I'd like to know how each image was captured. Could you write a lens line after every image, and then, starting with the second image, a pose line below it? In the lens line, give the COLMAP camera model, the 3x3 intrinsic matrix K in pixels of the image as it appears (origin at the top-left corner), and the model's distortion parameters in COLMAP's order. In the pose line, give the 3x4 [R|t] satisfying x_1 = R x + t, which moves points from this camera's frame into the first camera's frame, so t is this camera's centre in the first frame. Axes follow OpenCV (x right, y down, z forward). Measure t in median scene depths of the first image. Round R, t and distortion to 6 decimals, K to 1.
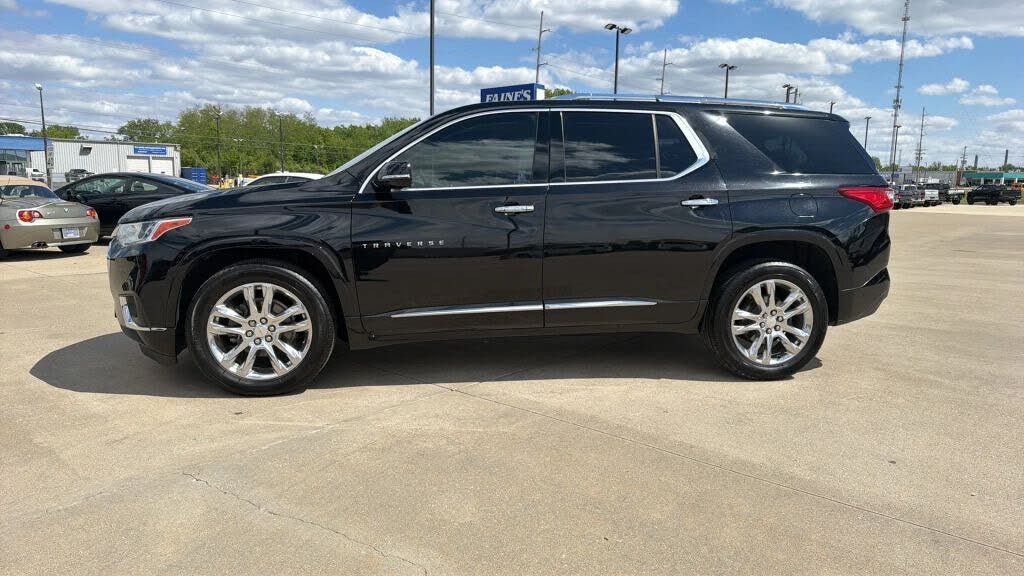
lens RADIAL K [[682.8, 0, 515.5], [0, 682.8, 290.2], [0, 0, 1]] dist [0.039765, -0.055013]
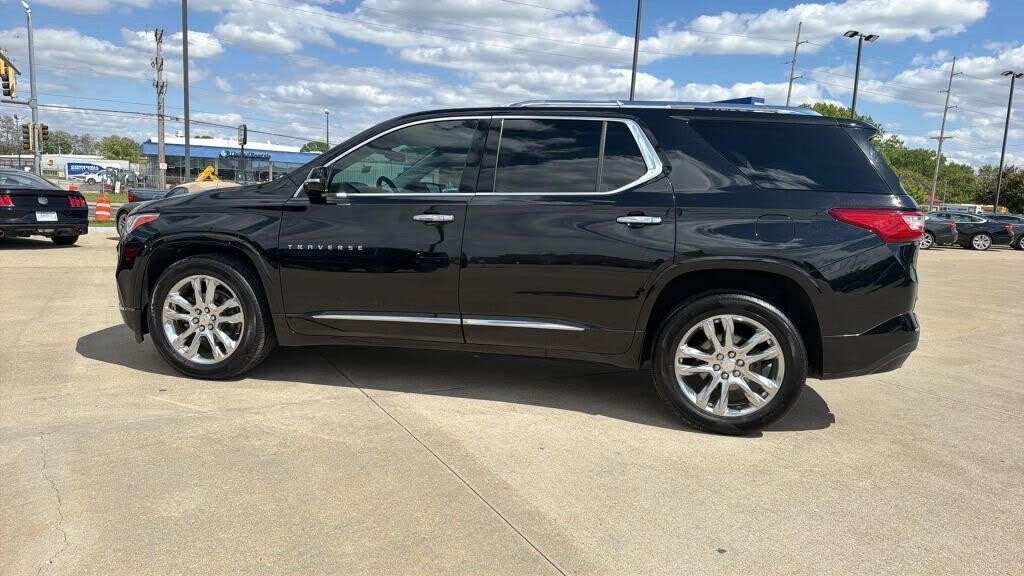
lens RADIAL K [[680.5, 0, 509.4], [0, 680.5, 287.3], [0, 0, 1]] dist [0.046831, -0.056380]
pose [[0.935467, 0.072879, -0.345819, 0.415152], [-0.083376, 0.996397, -0.015554, -0.013658], [0.343439, 0.043383, 0.938172, 0.120921]]
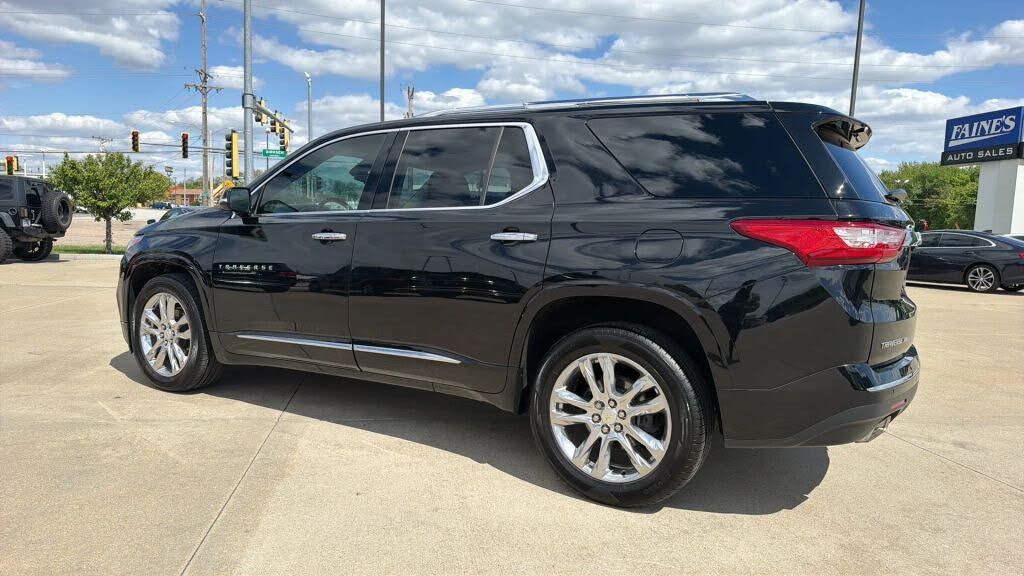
lens RADIAL K [[683.3, 0, 509.8], [0, 683.3, 288.5], [0, 0, 1]] dist [0.036617, -0.040365]
pose [[0.757417, 0.071474, -0.649007, 0.744617], [-0.120460, 0.992224, -0.031310, -0.046578], [0.641723, 0.101894, 0.760138, 0.426014]]
